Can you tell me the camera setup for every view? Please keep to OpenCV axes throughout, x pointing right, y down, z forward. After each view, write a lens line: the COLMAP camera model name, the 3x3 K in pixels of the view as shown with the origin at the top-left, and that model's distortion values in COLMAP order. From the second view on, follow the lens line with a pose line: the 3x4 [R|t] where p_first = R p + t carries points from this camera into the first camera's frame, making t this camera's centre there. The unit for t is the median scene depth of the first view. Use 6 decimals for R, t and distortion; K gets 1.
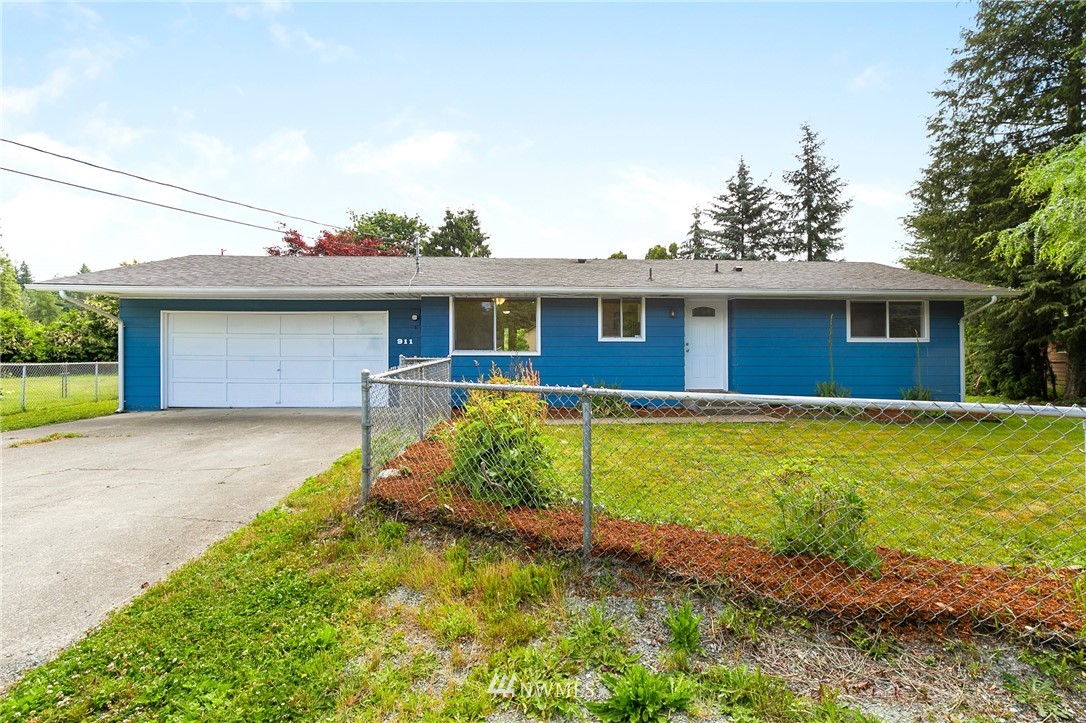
lens RADIAL K [[476.5, 0, 543.0], [0, 476.5, 361.5], [0, 0, 1]] dist [-0.010019, 0.000527]
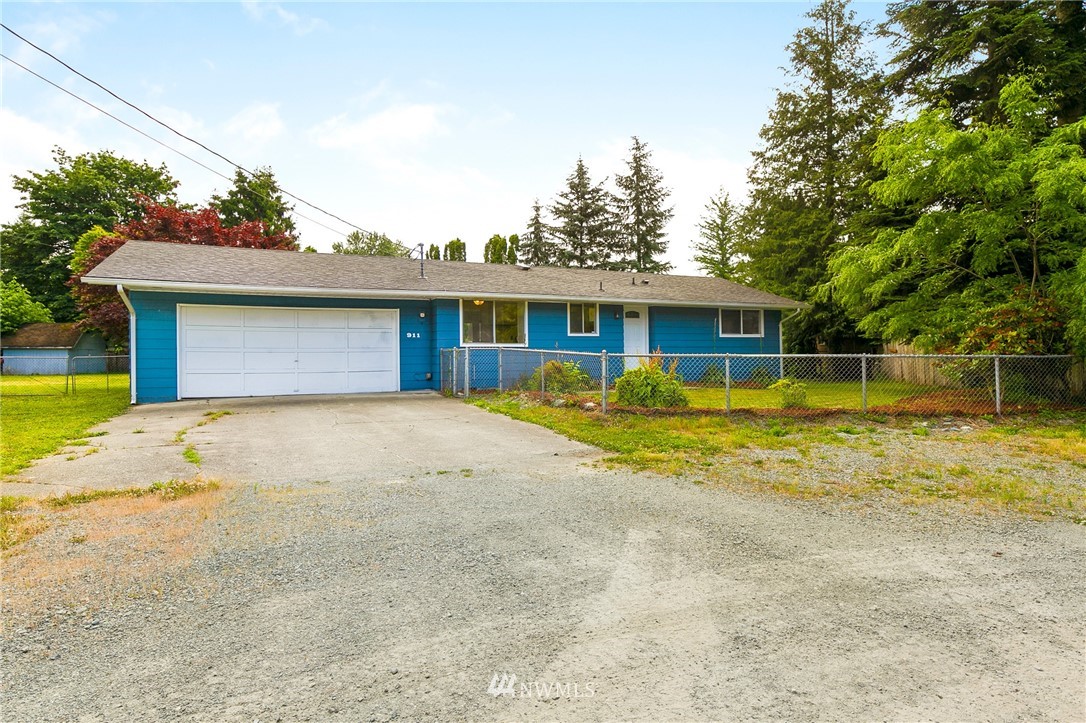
lens RADIAL K [[540.1, 0, 543.0], [0, 540.1, 351.9], [0, 0, 1]] dist [-0.000088, -0.000067]
pose [[0.932717, -0.005660, 0.360564, -0.086079], [0.009187, 0.999925, -0.008068, 0.002331], [-0.360491, 0.010838, 0.932700, -0.065447]]
